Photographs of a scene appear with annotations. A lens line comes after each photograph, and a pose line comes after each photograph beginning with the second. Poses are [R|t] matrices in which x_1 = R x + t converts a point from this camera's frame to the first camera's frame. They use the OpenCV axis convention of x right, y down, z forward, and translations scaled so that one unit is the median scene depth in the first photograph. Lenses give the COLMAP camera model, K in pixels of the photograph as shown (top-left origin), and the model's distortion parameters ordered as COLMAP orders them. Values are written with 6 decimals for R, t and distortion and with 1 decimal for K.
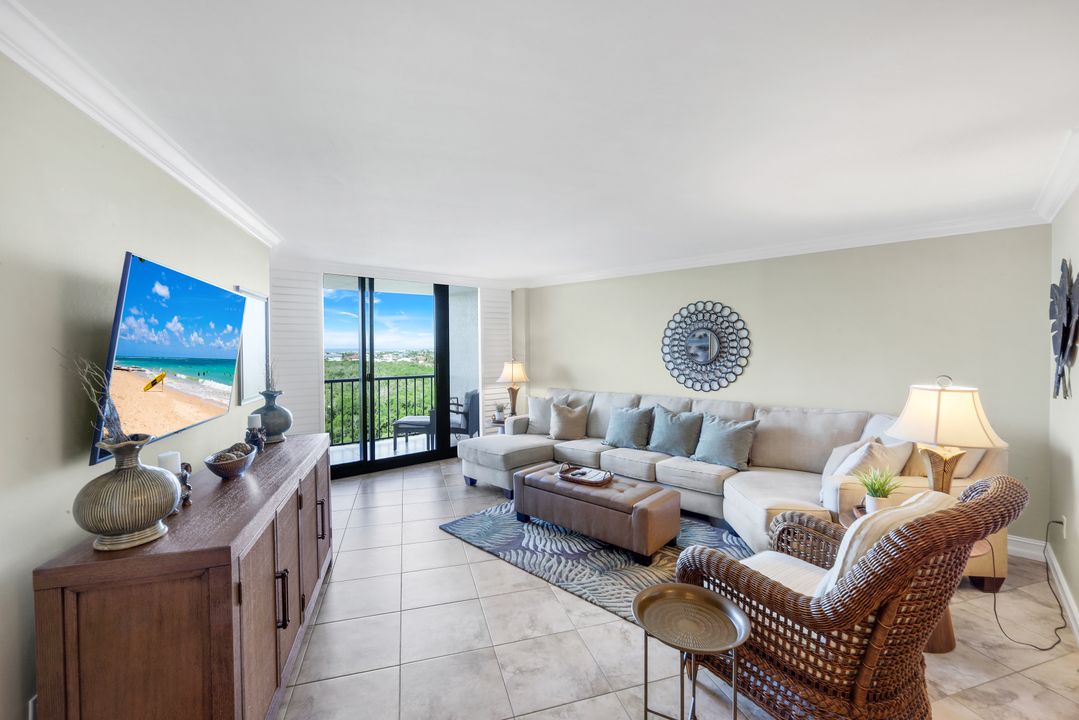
lens RADIAL K [[439.1, 0, 536.9], [0, 439.1, 353.2], [0, 0, 1]] dist [0.000002, 0.000071]
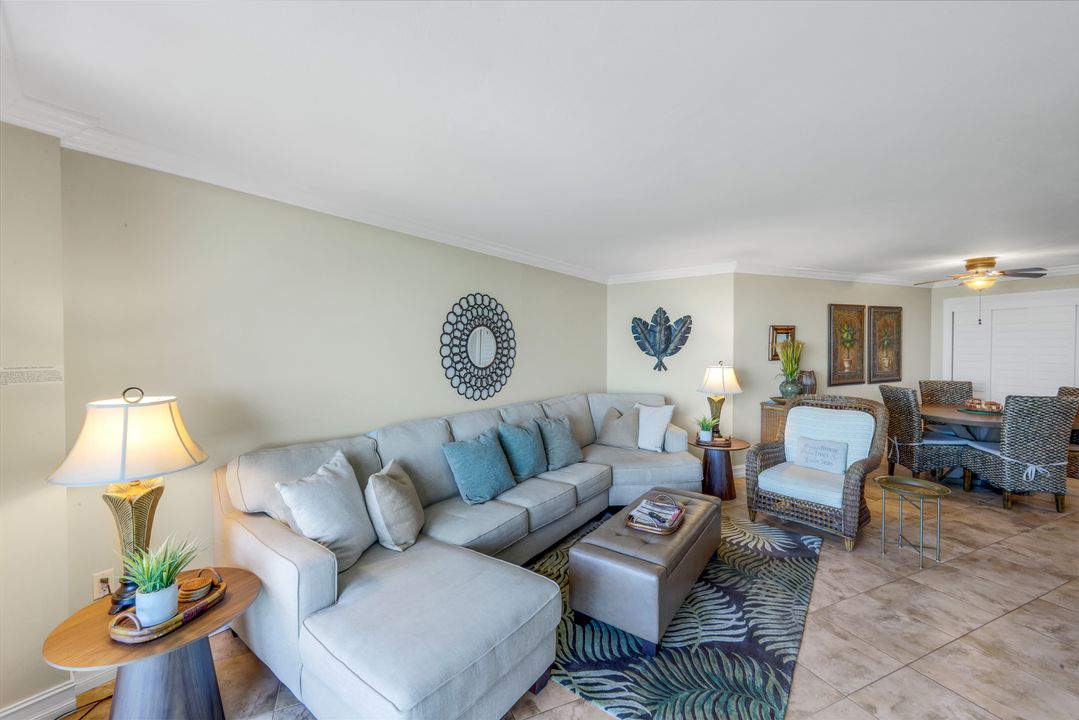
lens RADIAL K [[432.5, 0, 535.9], [0, 432.5, 355.1], [0, 0, 1]] dist [-0.000817, -0.000010]
pose [[-0.112699, -0.014554, 0.993523, -0.458110], [0.016472, 0.999728, 0.016514, -0.011472], [-0.993493, 0.018226, -0.112429, 0.973366]]
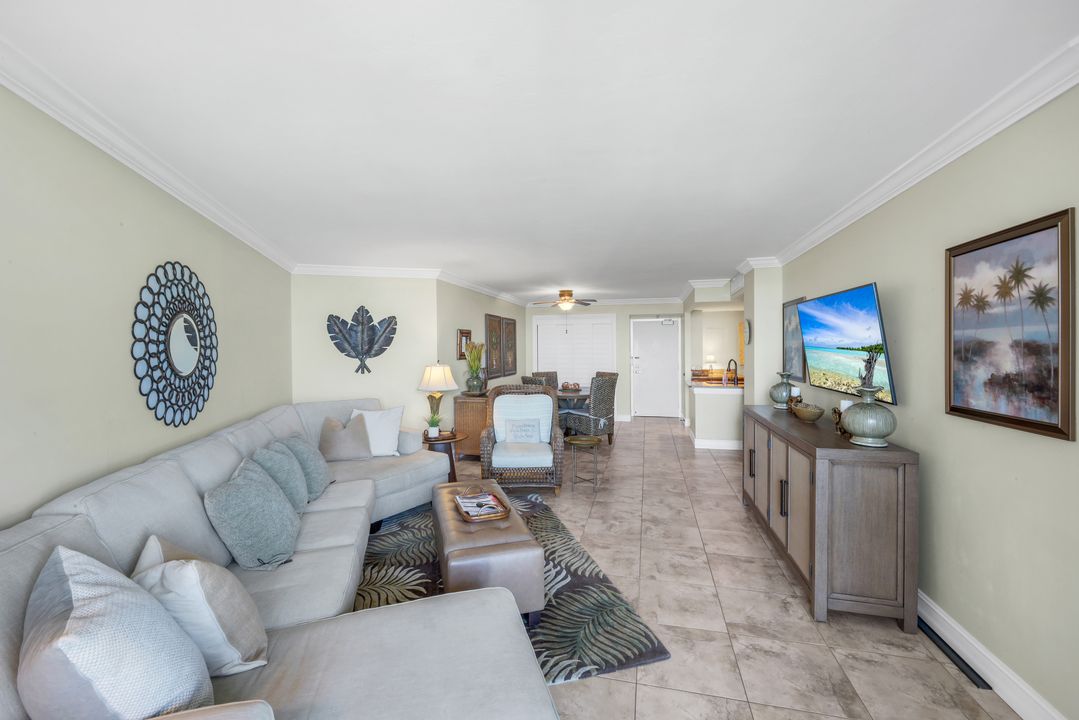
lens RADIAL K [[439.1, 0, 536.9], [0, 439.1, 353.2], [0, 0, 1]] dist [0.000002, 0.000071]
pose [[-0.858465, 0.008425, 0.512803, -0.289455], [0.018947, 0.999704, 0.015293, -0.004348], [-0.512522, 0.022845, -0.858370, 1.227174]]
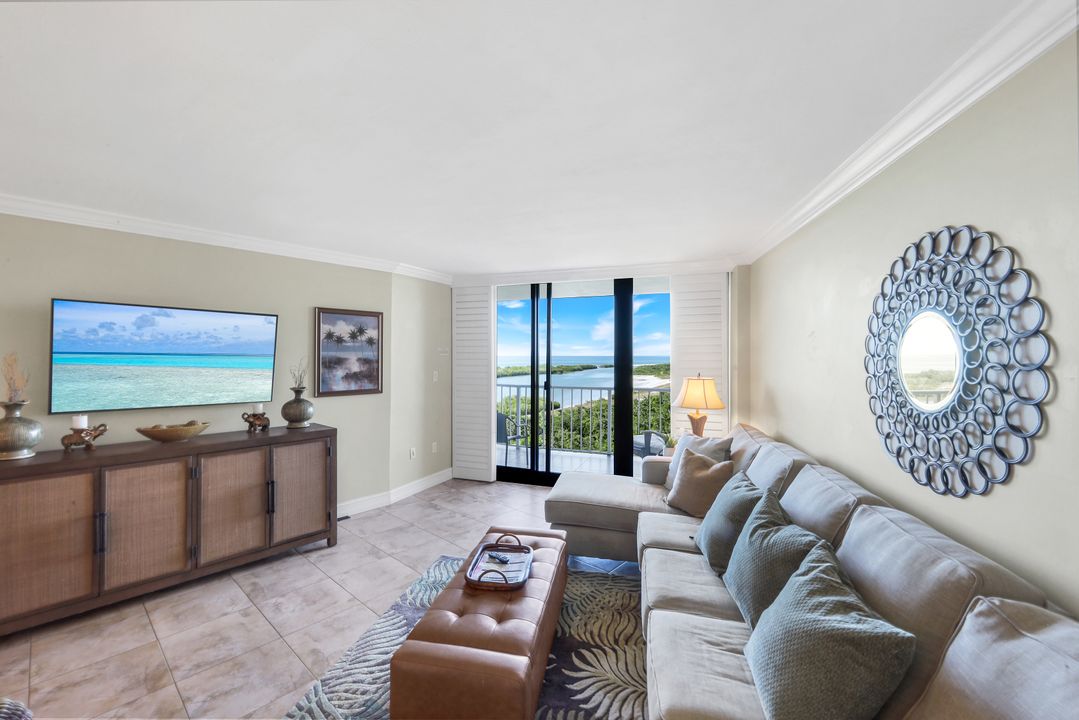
lens RADIAL K [[439.1, 0, 536.9], [0, 439.1, 353.2], [0, 0, 1]] dist [0.000002, 0.000071]
pose [[0.521625, 0.005659, -0.853156, 0.503406], [-0.018544, 0.999817, -0.004707, -0.013779], [0.852973, 0.018276, 0.521634, 0.541027]]
